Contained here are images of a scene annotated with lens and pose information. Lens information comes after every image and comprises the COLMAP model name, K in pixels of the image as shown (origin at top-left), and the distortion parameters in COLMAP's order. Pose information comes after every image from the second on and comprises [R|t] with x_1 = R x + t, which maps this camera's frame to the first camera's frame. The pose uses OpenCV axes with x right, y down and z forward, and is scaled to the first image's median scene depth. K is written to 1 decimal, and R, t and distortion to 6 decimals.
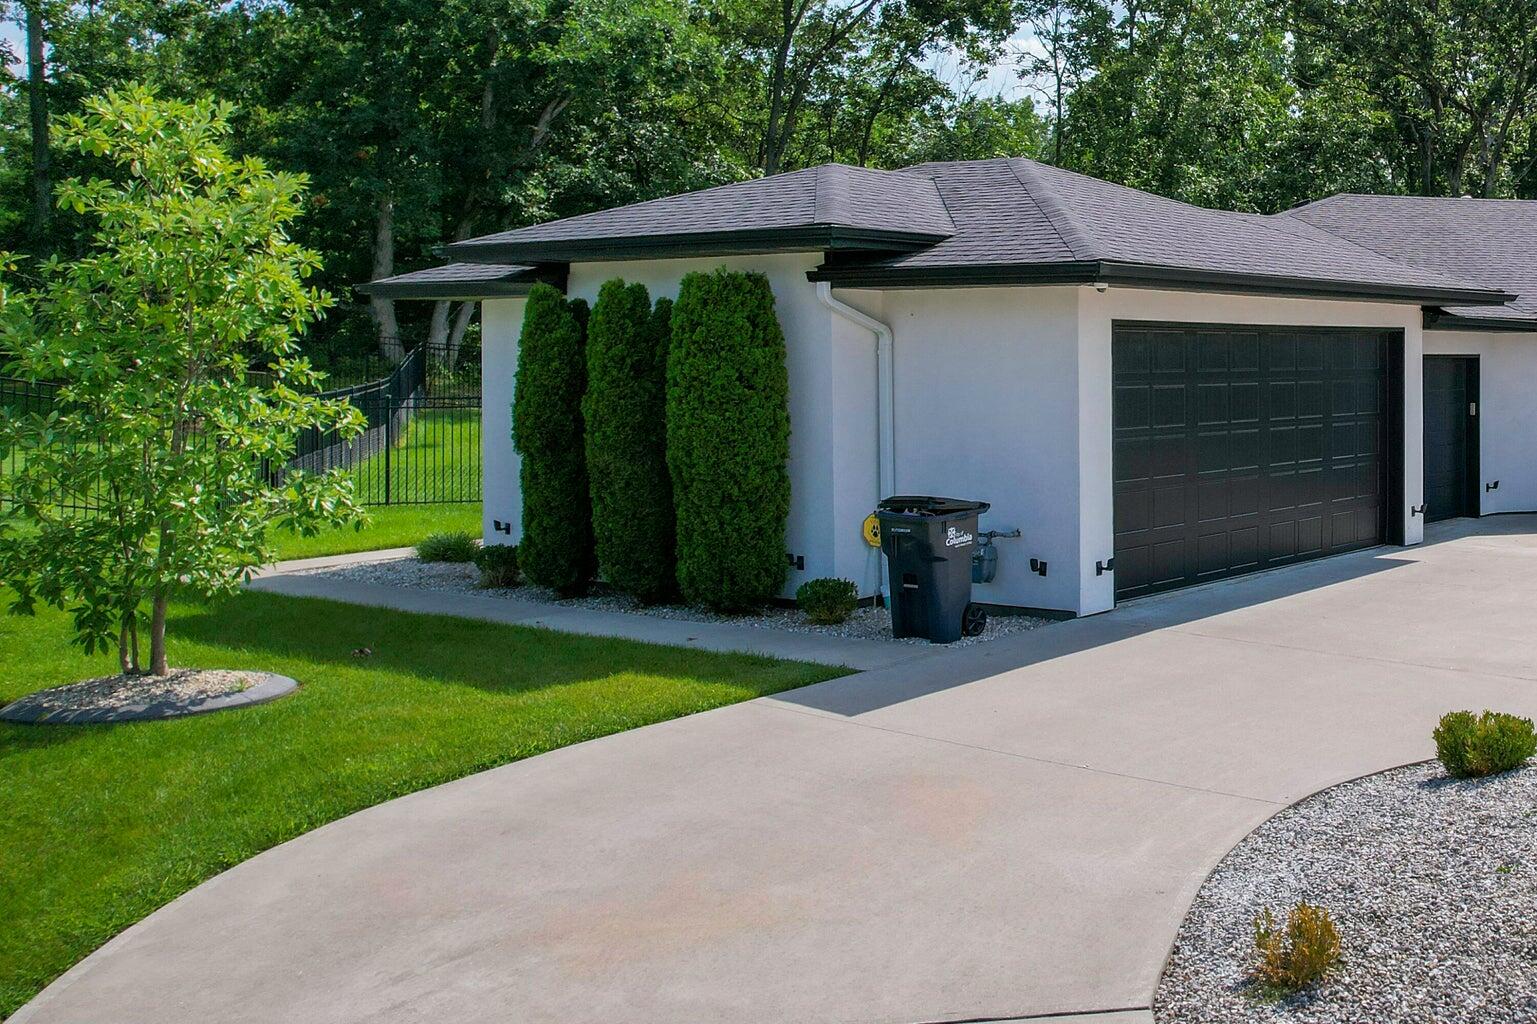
lens RADIAL K [[1456.2, 0, 768.5], [0, 1456.2, 512.0], [0, 0, 1]] dist [-0.130265, 0.376684]
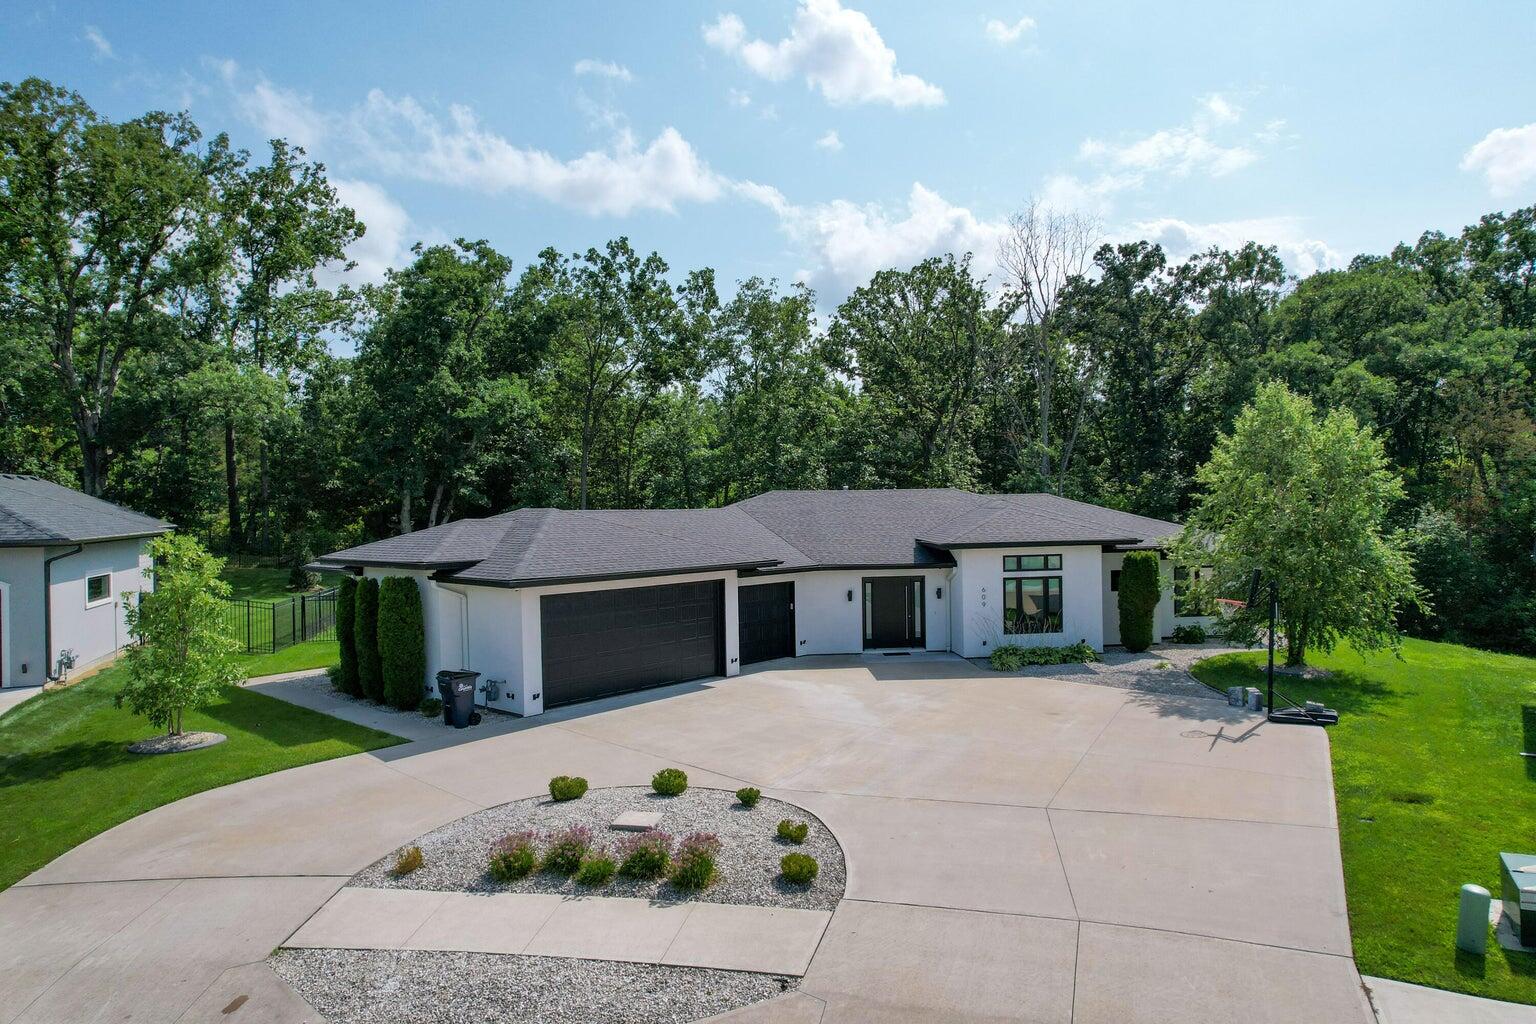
lens RADIAL K [[983.4, 0, 768.0], [0, 983.4, 512.0], [0, 0, 1]] dist [-0.083112, 0.079226]
pose [[0.978377, -0.010712, -0.206553, 0.968508], [0.012675, 0.999886, 0.008186, -0.286257], [0.206442, -0.010628, 0.978401, -0.548346]]
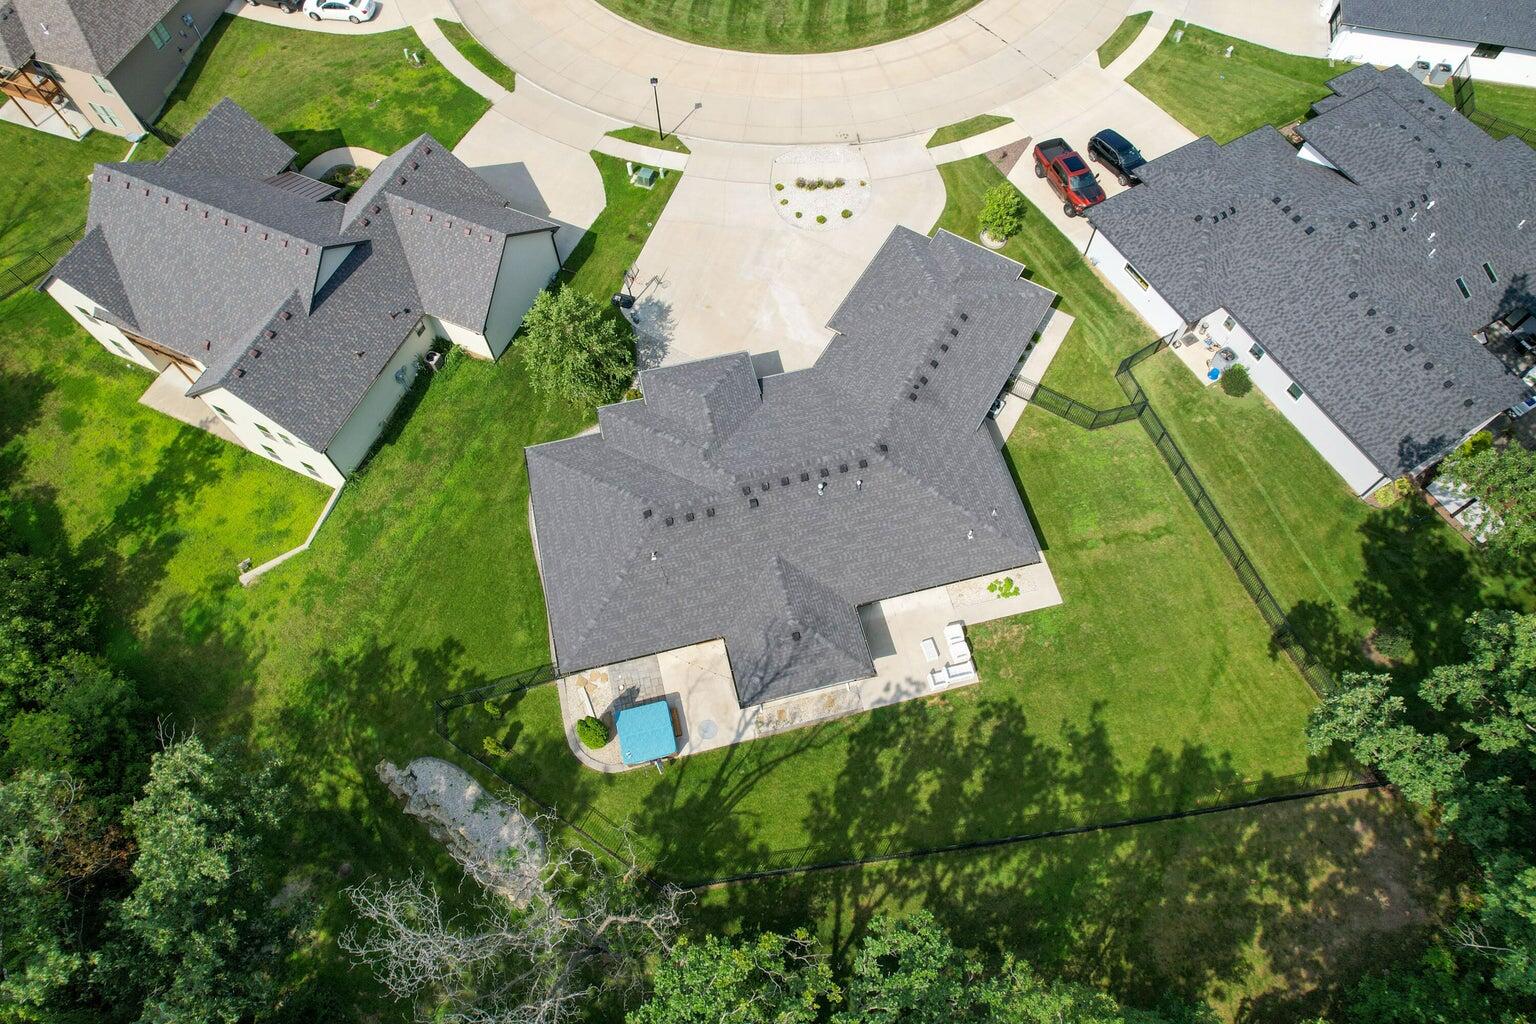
lens RADIAL K [[983.4, 0, 768.0], [0, 983.4, 512.0], [0, 0, 1]] dist [-0.083112, 0.079226]
pose [[-0.999498, -0.019707, 0.024792, 0.689484], [0.013254, 0.450687, 0.892584, -3.539804], [-0.028763, 0.892464, -0.450200, 4.082640]]
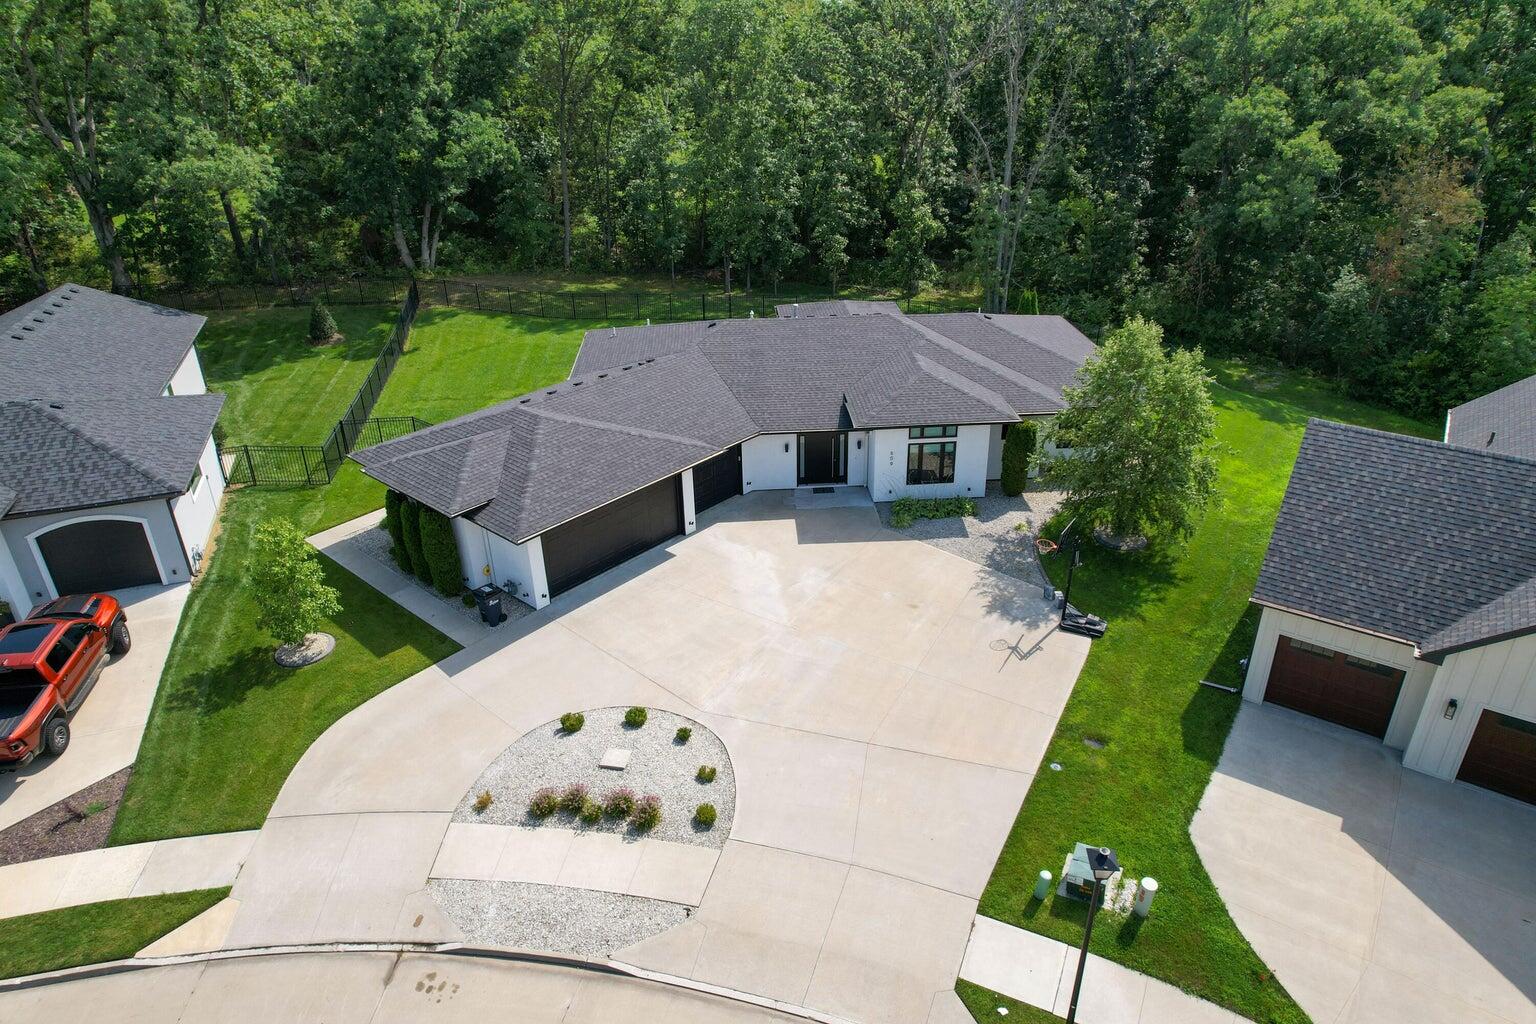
lens RADIAL K [[983.4, 0, 768.0], [0, 983.4, 512.0], [0, 0, 1]] dist [-0.083112, 0.079226]
pose [[0.977259, 0.084478, -0.194493, 1.196993], [0.014628, 0.888171, 0.459280, -1.212325], [0.211542, -0.451680, 0.866738, -0.830472]]
